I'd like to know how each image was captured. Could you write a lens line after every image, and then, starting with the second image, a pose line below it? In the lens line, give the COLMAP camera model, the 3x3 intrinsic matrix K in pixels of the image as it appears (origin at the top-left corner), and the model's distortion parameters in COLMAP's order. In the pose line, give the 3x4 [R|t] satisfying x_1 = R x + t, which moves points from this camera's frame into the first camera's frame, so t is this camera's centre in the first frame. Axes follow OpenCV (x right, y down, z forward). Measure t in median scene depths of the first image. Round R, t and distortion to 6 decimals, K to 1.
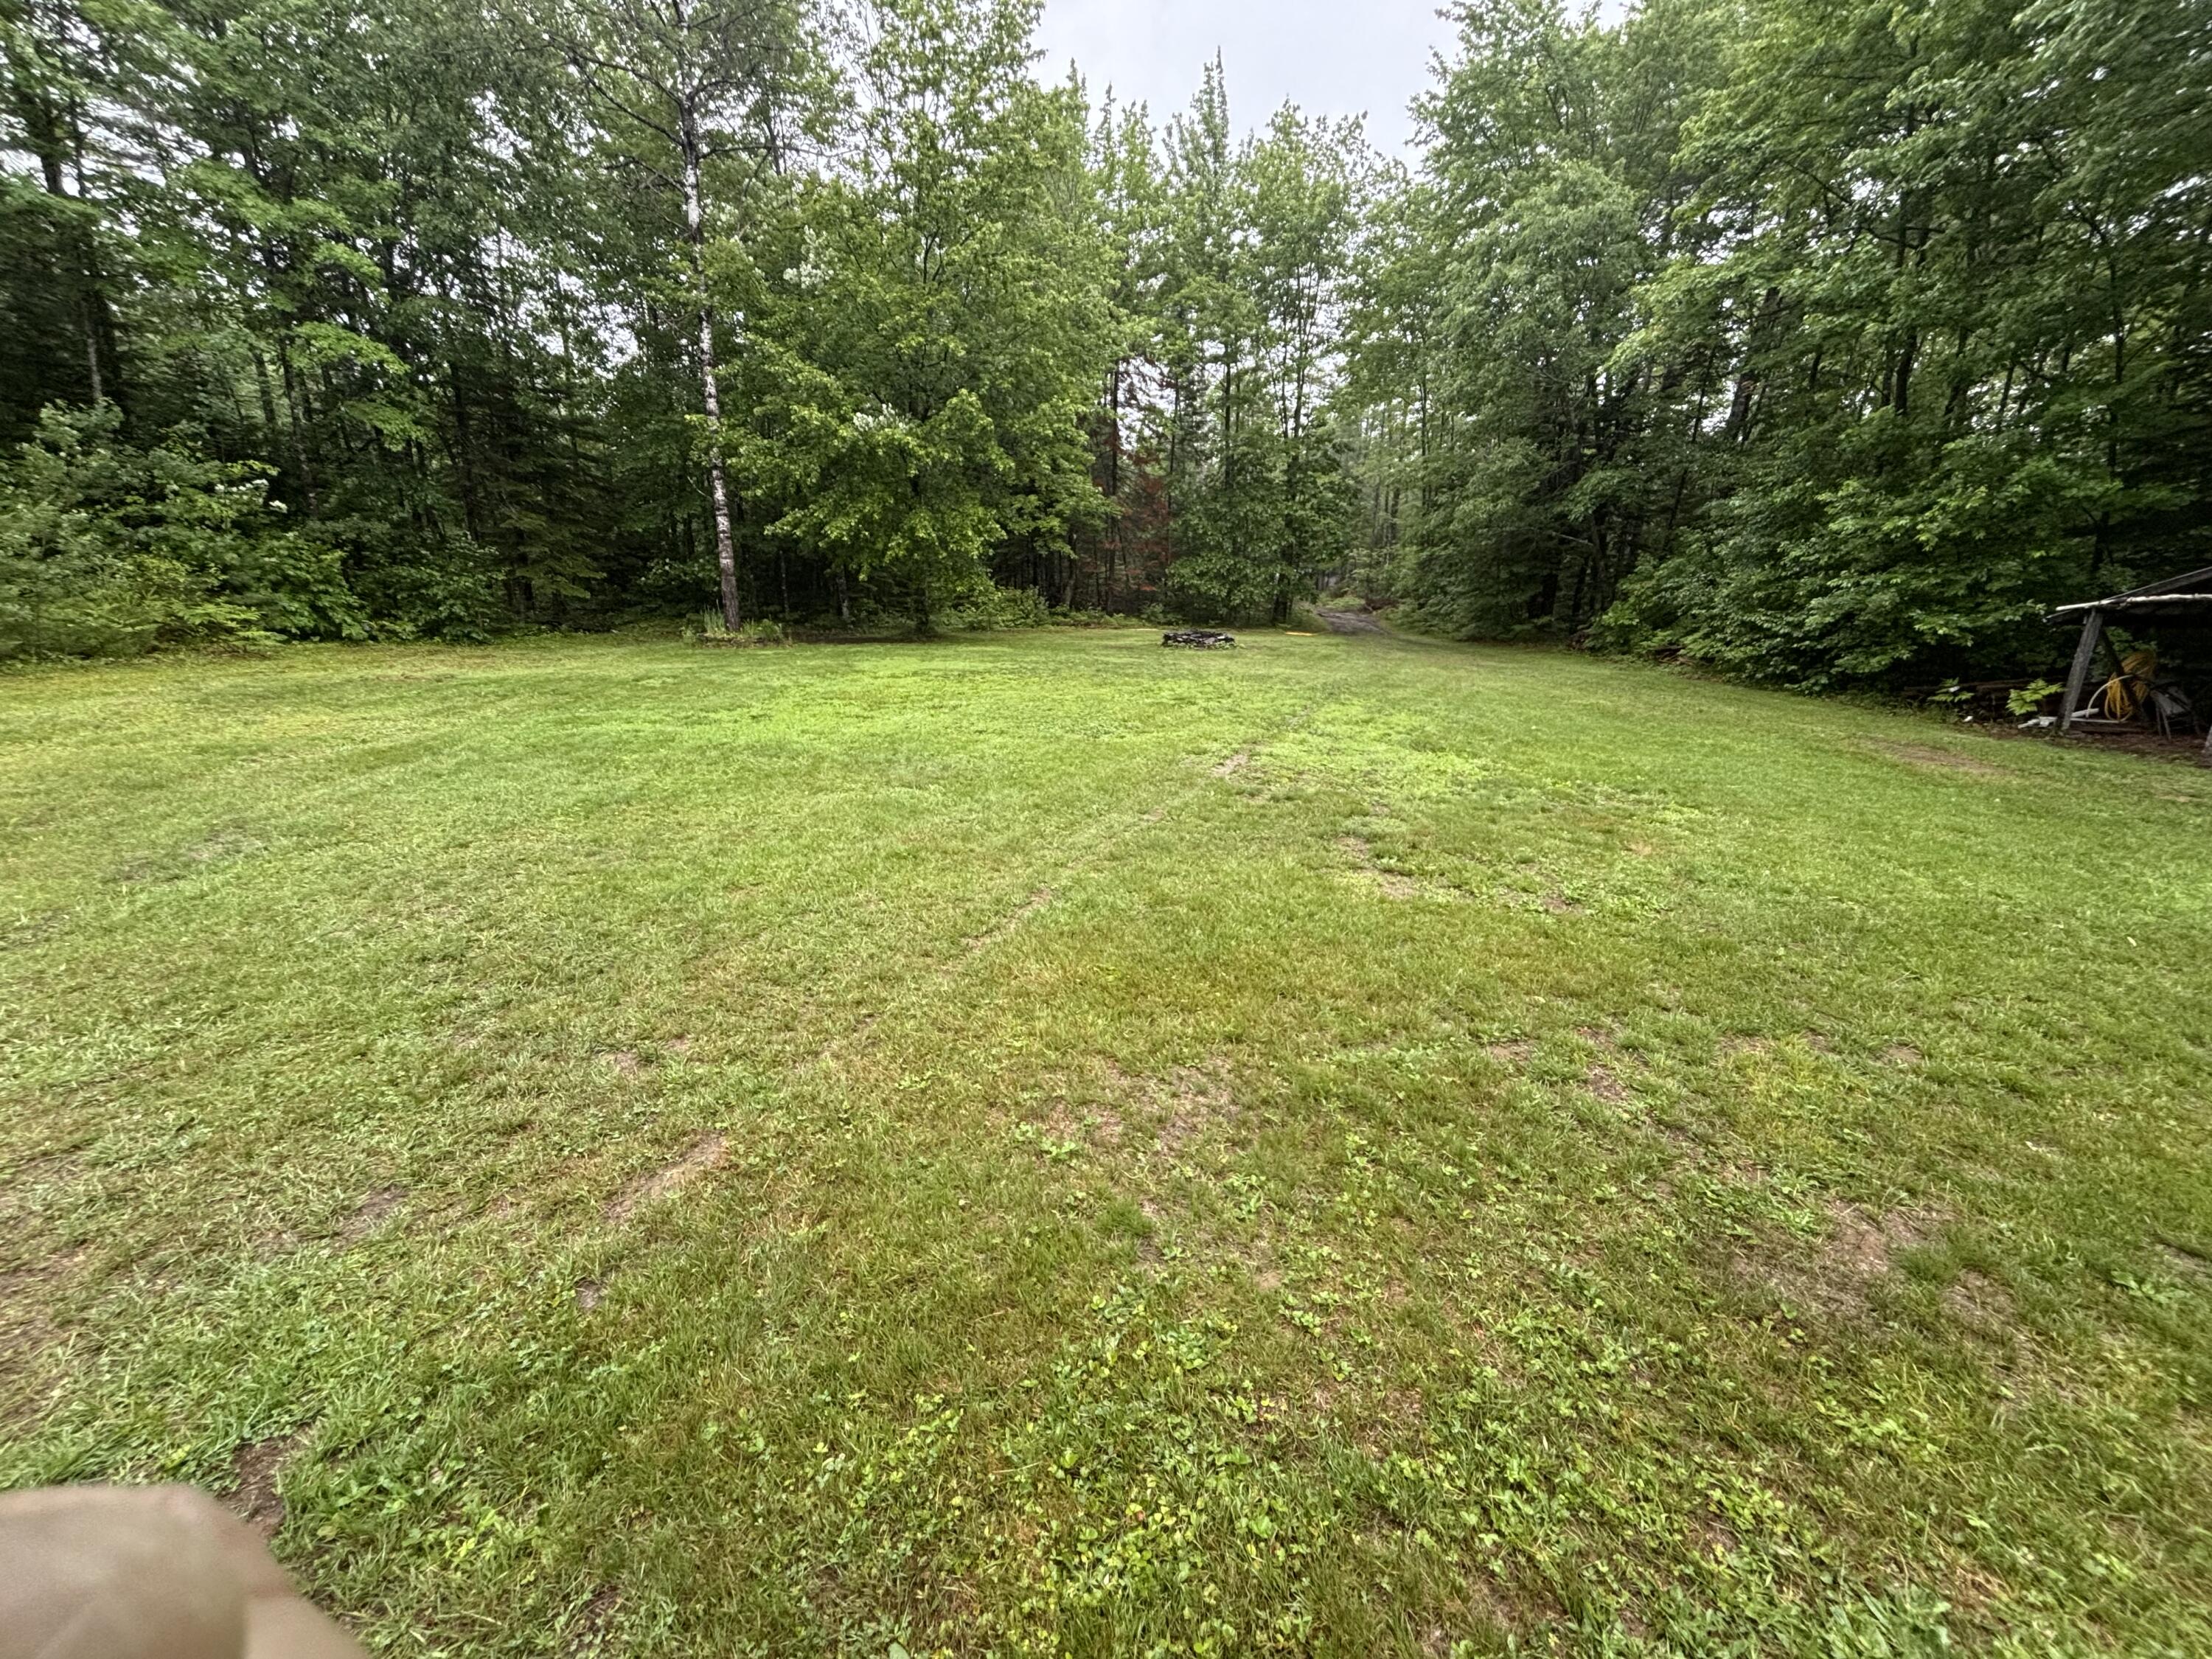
lens RADIAL K [[906.4, 0, 1111.3], [0, 906.4, 816.3], [0, 0, 1]] dist [0.002916, -0.000785]
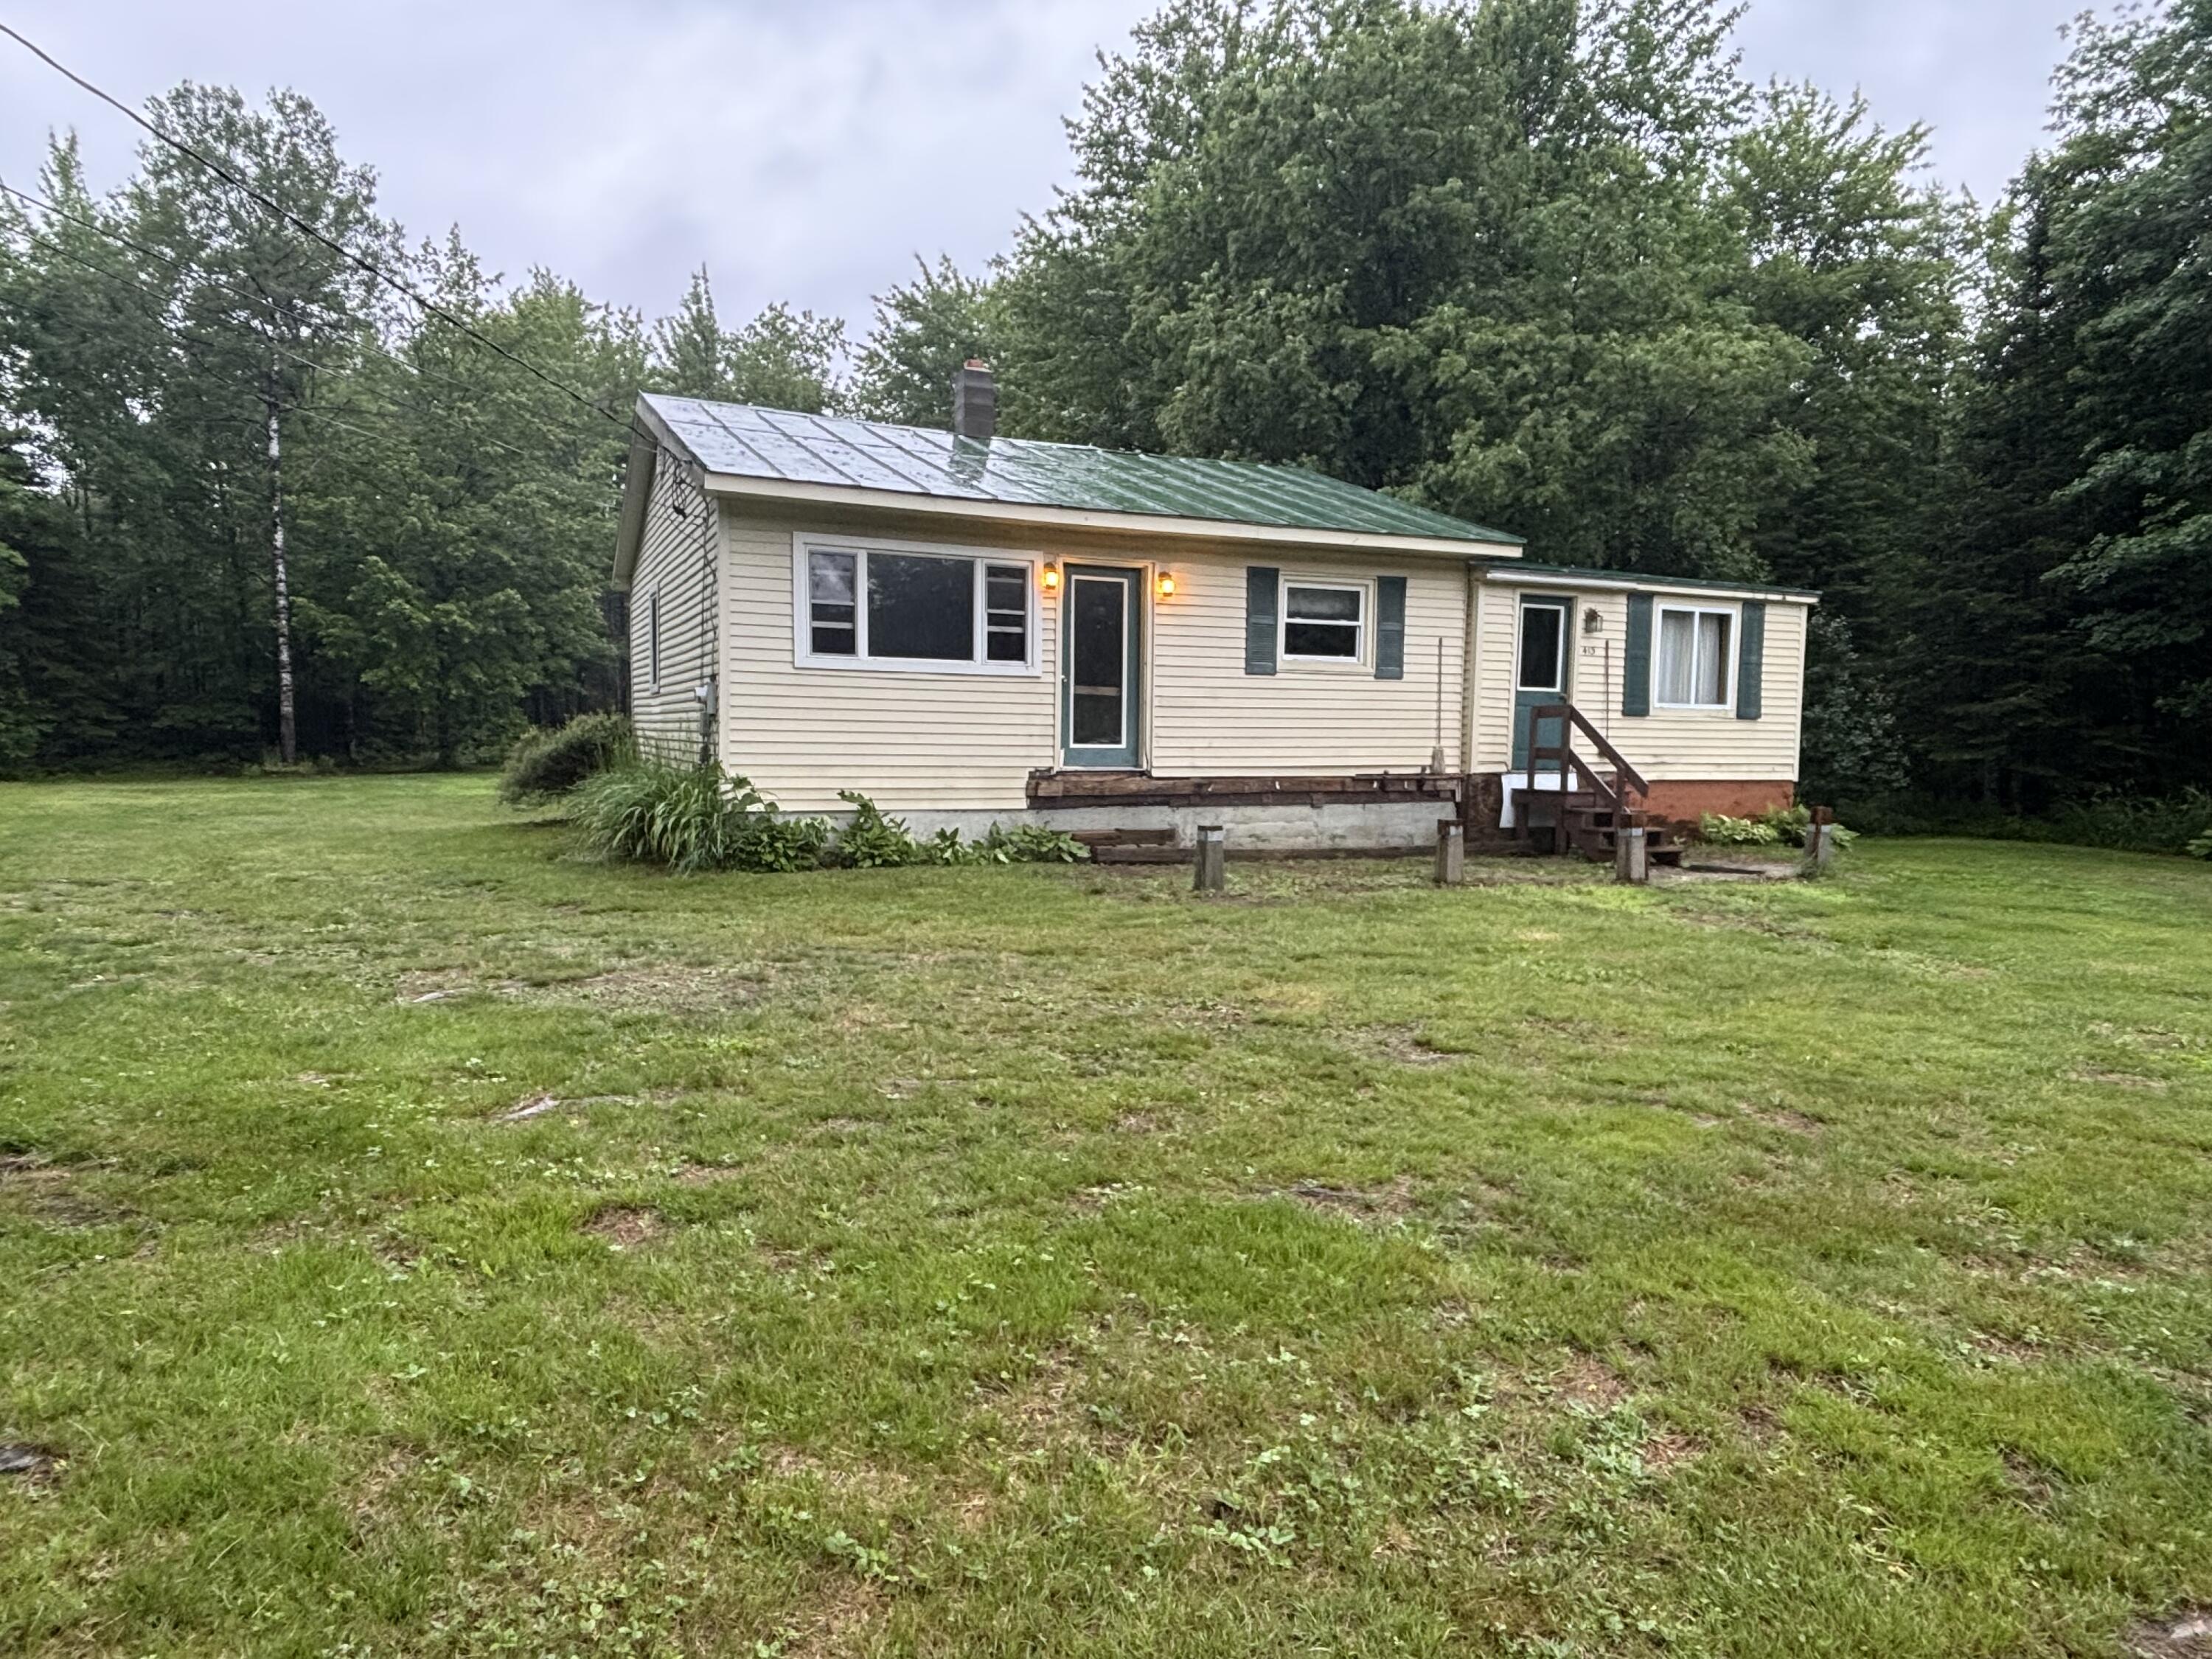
lens RADIAL K [[1344.2, 0, 1105.3], [0, 1344.2, 837.1], [0, 0, 1]] dist [0.005594, 0.000842]
pose [[0.939431, -0.035033, 0.340944, -0.031286], [0.087448, 0.986338, -0.139604, 0.414385], [-0.331395, 0.160963, 0.929660, -1.772585]]
